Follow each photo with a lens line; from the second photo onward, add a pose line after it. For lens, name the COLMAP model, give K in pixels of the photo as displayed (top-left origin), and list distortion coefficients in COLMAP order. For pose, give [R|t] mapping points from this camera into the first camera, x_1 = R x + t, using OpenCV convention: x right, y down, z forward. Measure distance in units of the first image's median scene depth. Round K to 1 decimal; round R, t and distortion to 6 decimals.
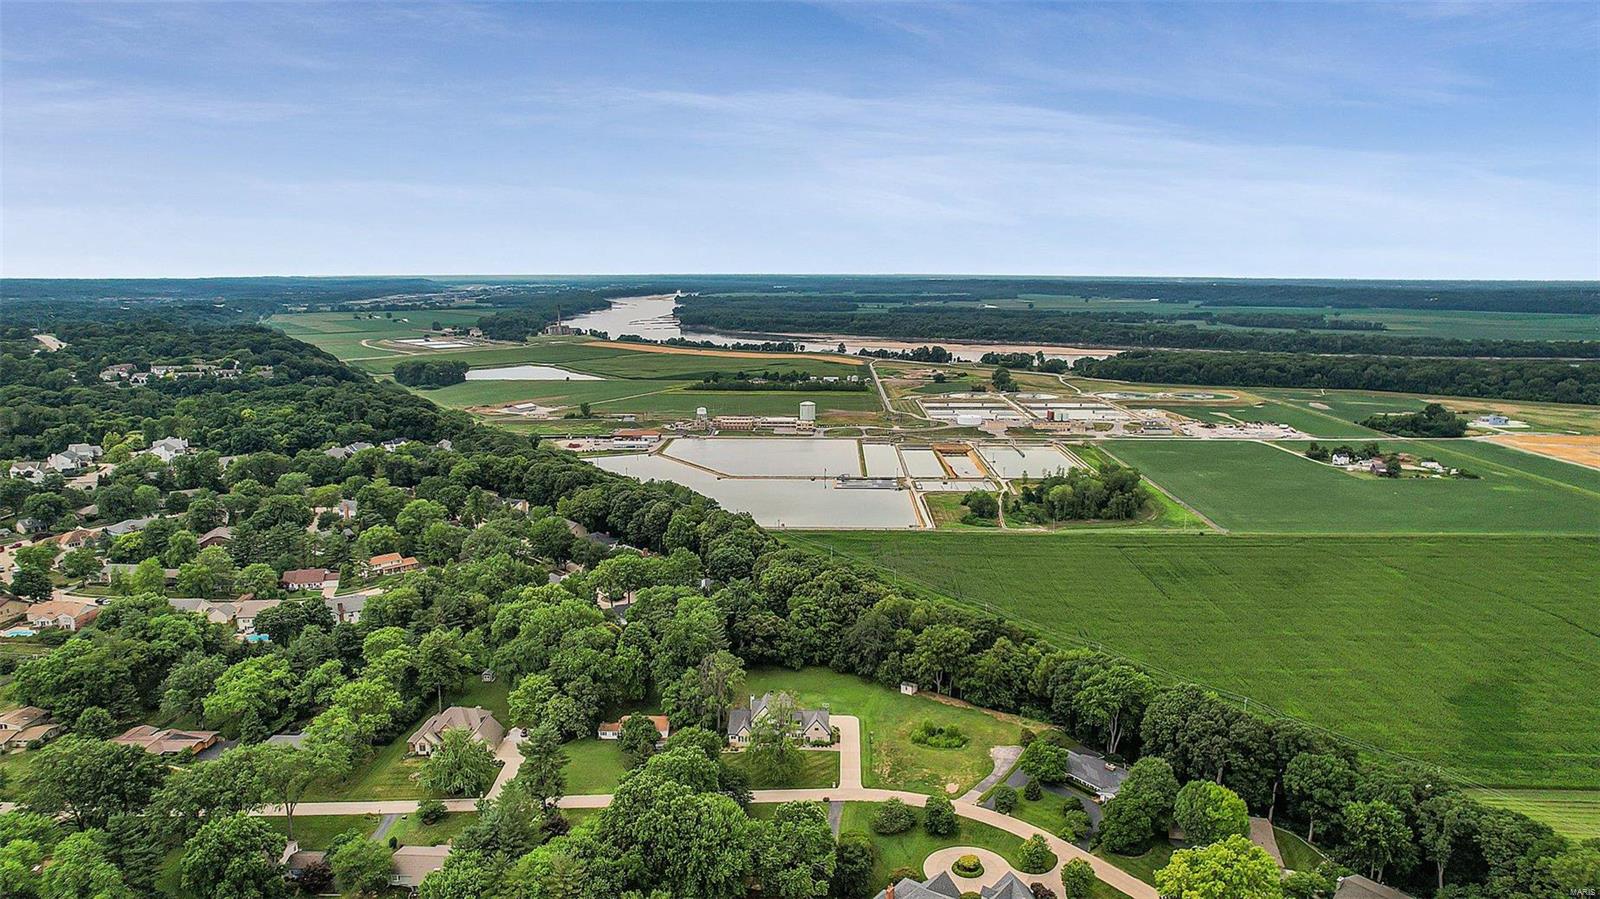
lens RADIAL K [[1021.4, 0, 811.2], [0, 1021.4, 441.8], [0, 0, 1]] dist [-0.064989, 0.048790]
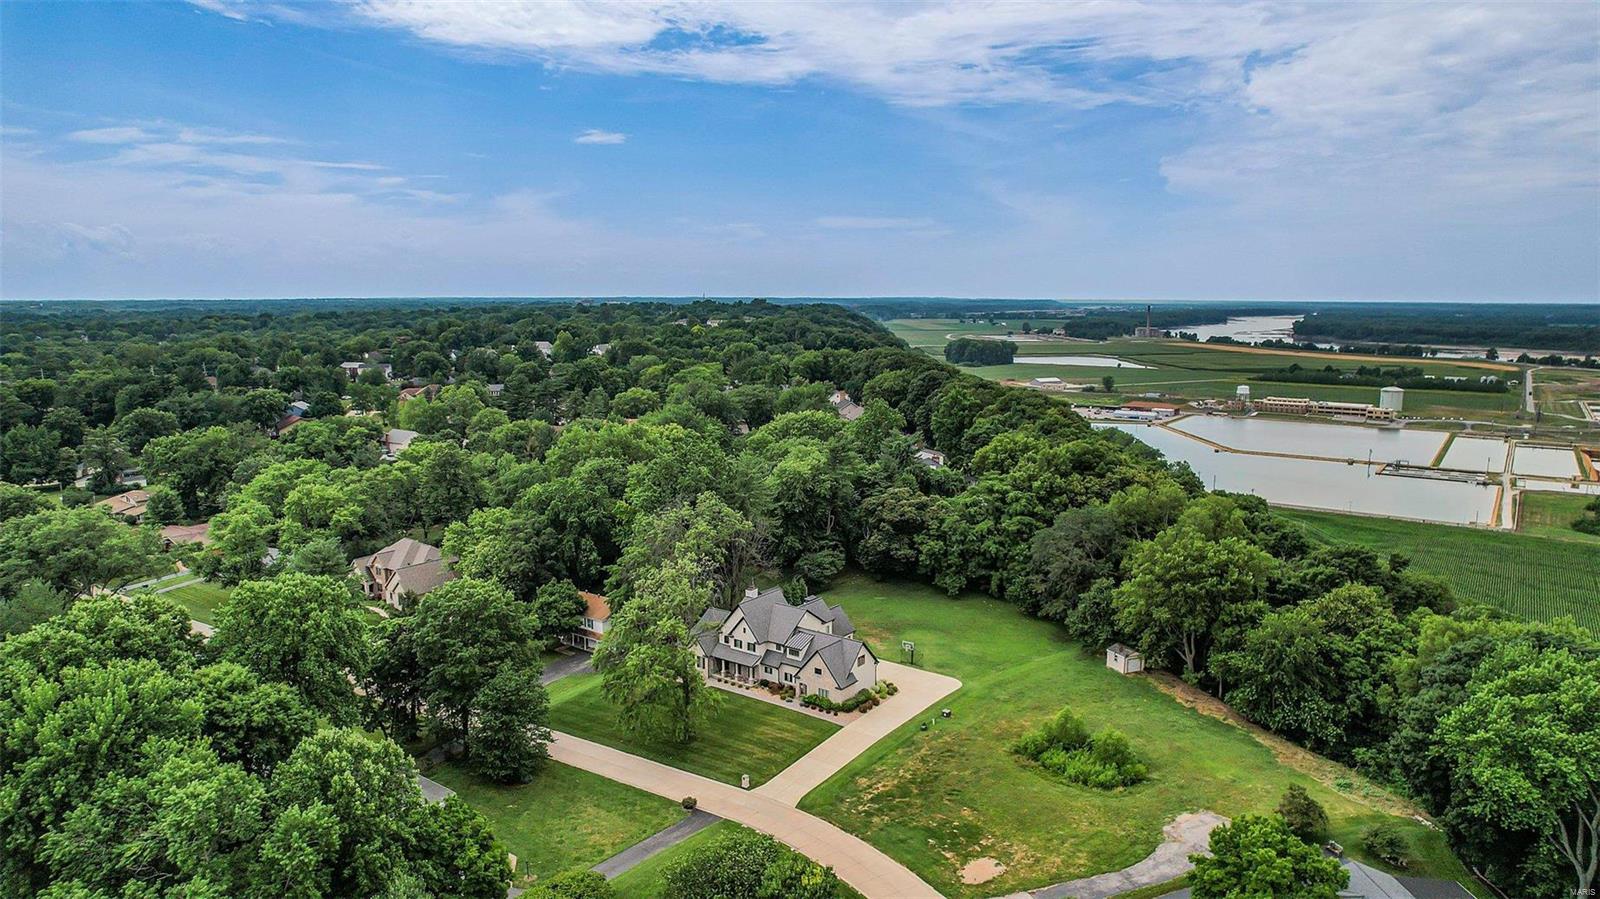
lens RADIAL K [[1021.4, 0, 811.2], [0, 1021.4, 441.8], [0, 0, 1]] dist [-0.064989, 0.048790]
pose [[0.825319, 0.078086, -0.559242, 0.216721], [-0.093361, 0.995632, 0.001239, 0.148150], [0.556895, 0.051188, 0.829004, 0.505067]]
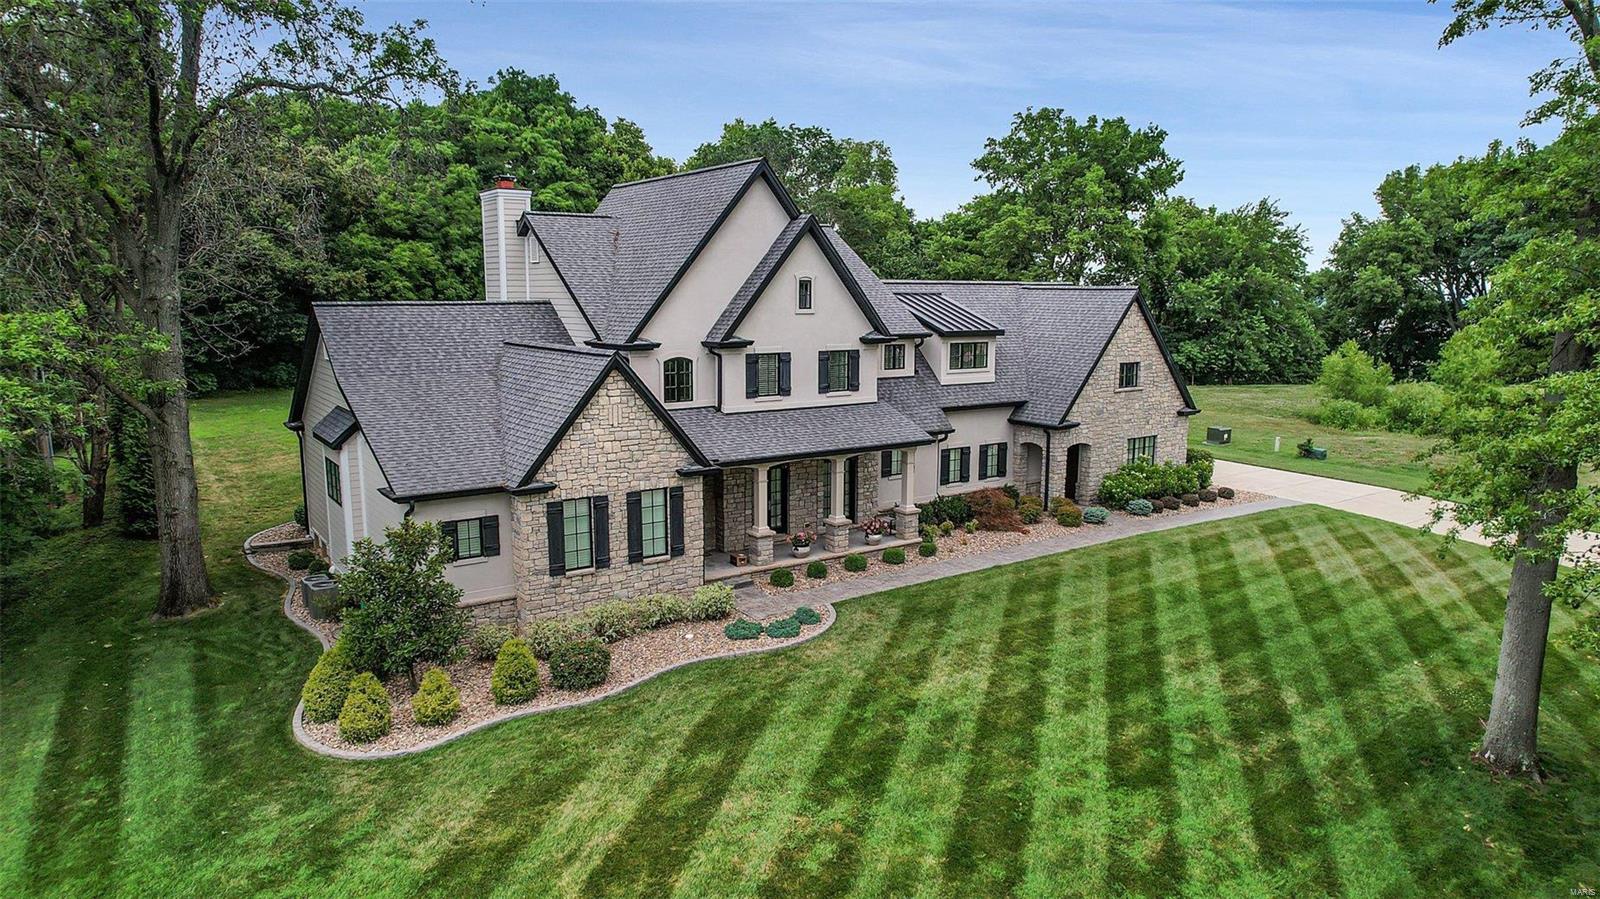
lens RADIAL K [[1021.4, 0, 811.2], [0, 1021.4, 441.8], [0, 0, 1]] dist [-0.064989, 0.048790]
pose [[0.801030, -0.086478, 0.592345, -0.083744], [0.095678, 0.995285, 0.015920, 0.239036], [-0.590929, 0.043922, 0.805527, 0.773967]]
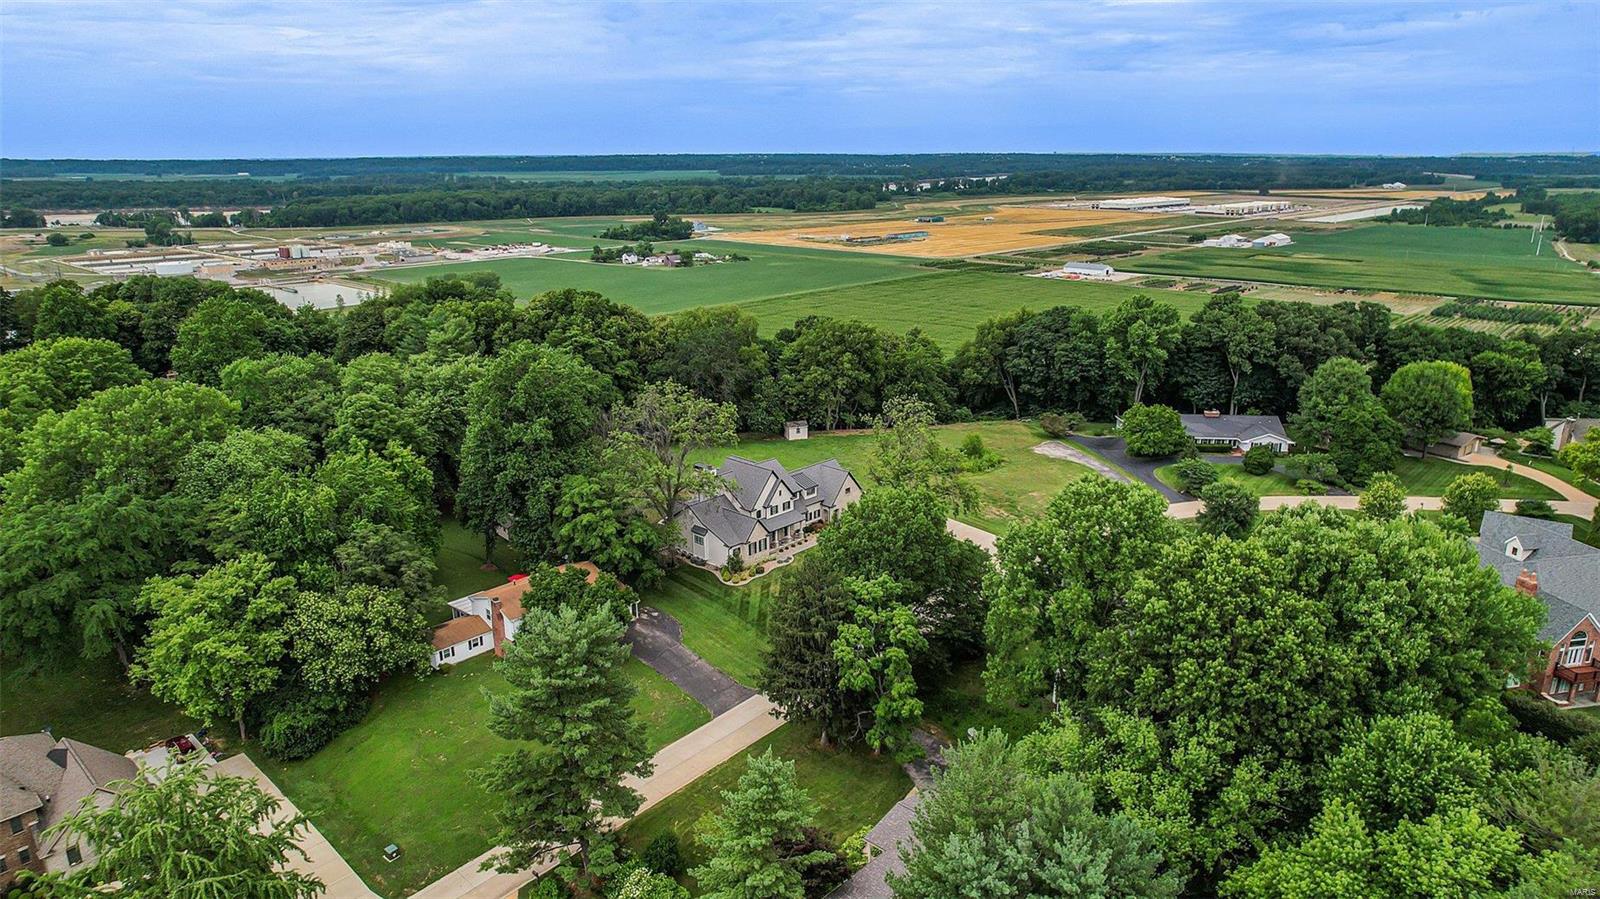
lens RADIAL K [[1021.4, 0, 811.2], [0, 1021.4, 441.8], [0, 0, 1]] dist [-0.064989, 0.048790]
pose [[0.666304, -0.209943, 0.715516, -0.319189], [0.126571, 0.977466, 0.168938, 0.139105], [-0.734860, -0.022000, 0.677862, 0.549456]]
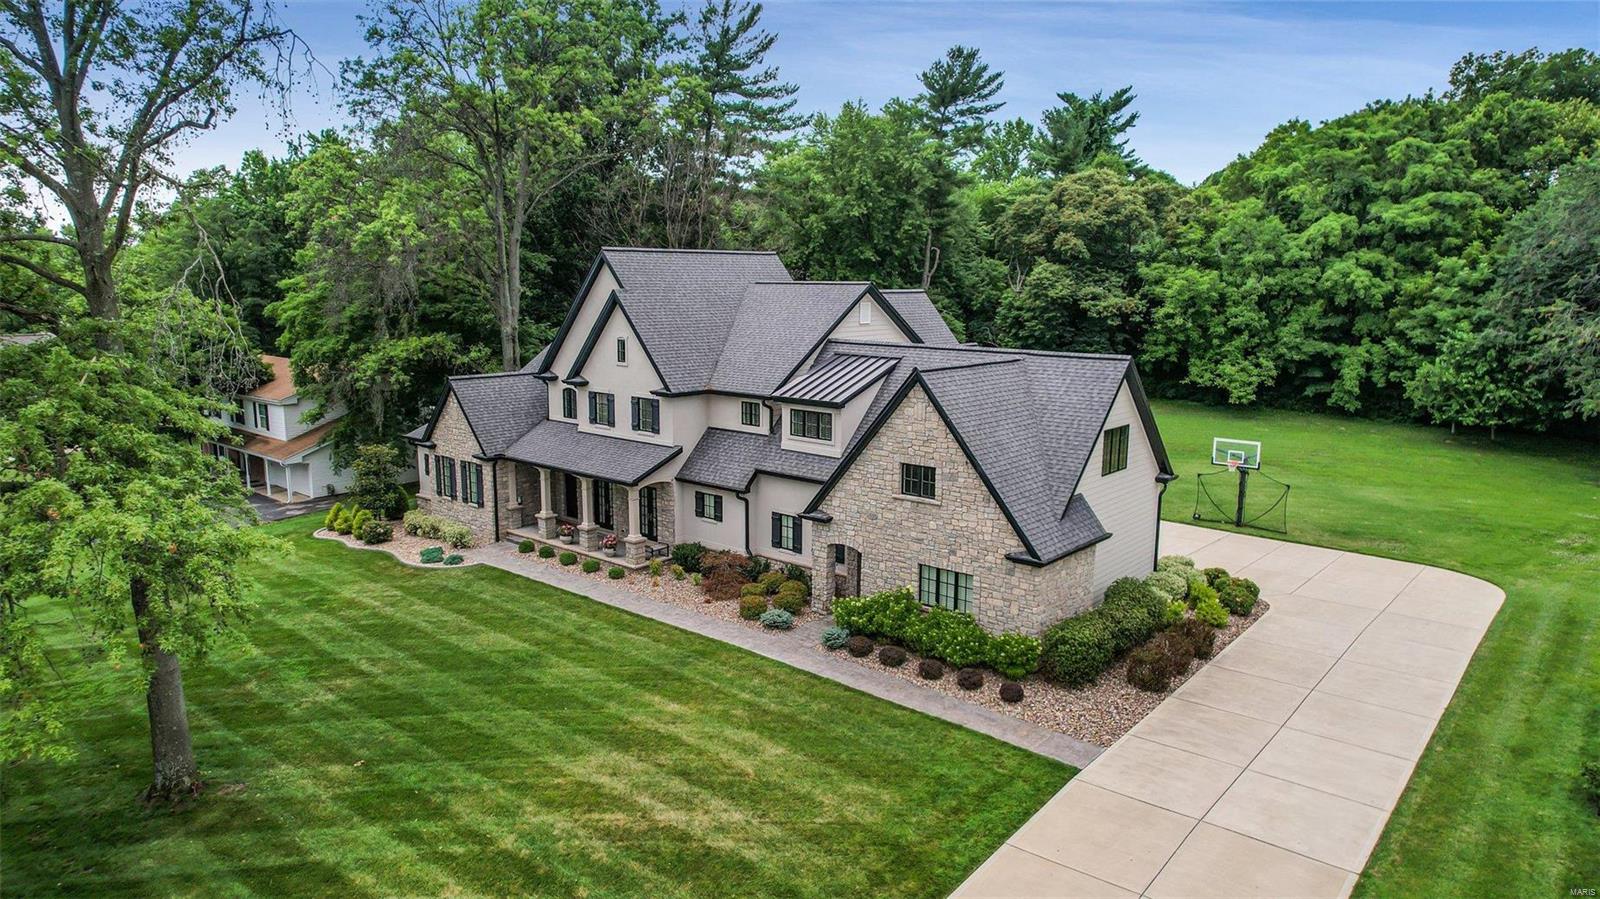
lens RADIAL K [[1021.4, 0, 811.2], [0, 1021.4, 441.8], [0, 0, 1]] dist [-0.064989, 0.048790]
pose [[0.781691, 0.104505, -0.614848, 0.047603], [-0.109243, 0.993563, 0.029988, 0.232423], [0.614024, 0.043727, 0.788075, 0.769760]]
